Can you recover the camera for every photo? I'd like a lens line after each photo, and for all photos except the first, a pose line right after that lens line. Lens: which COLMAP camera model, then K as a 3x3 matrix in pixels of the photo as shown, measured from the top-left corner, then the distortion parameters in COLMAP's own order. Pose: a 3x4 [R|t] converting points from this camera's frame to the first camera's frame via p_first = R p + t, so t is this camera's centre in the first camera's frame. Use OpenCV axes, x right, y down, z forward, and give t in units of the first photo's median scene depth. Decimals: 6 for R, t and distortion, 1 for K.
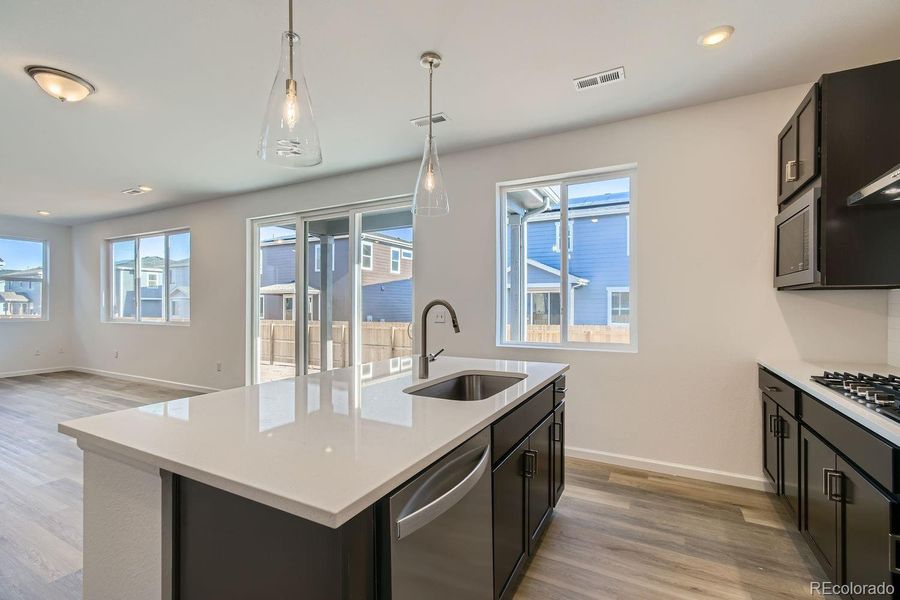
lens RADIAL K [[405.9, 0, 449.8], [0, 405.9, 303.8], [0, 0, 1]] dist [0.002342, 0.002003]
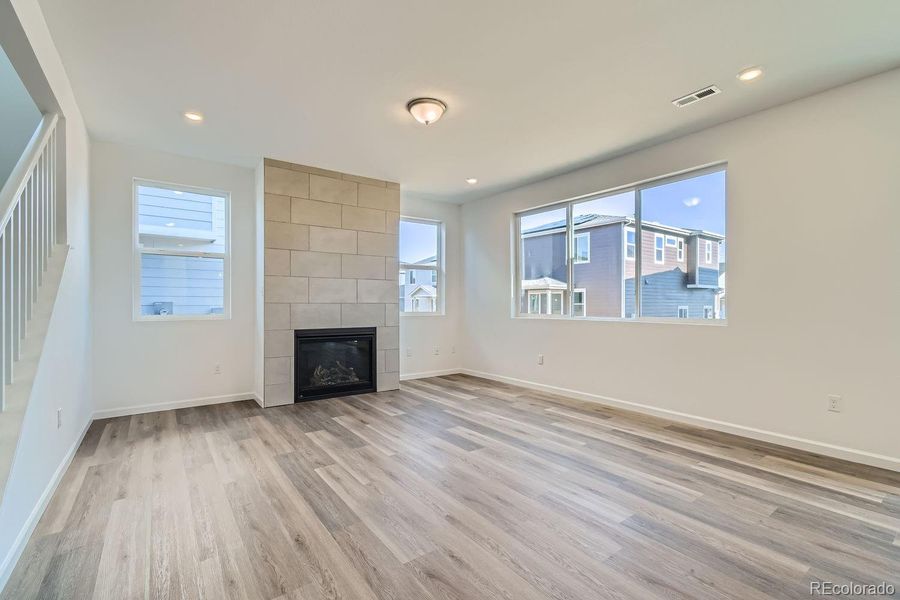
lens RADIAL K [[405.9, 0, 456.3], [0, 405.9, 300.1], [0, 0, 1]] dist [0.002342, 0.002003]
pose [[0.907401, -0.002640, -0.420257, -0.209821], [0.000359, 0.999985, -0.005505, 0.005291], [0.420265, 0.004844, 0.907389, 0.080651]]
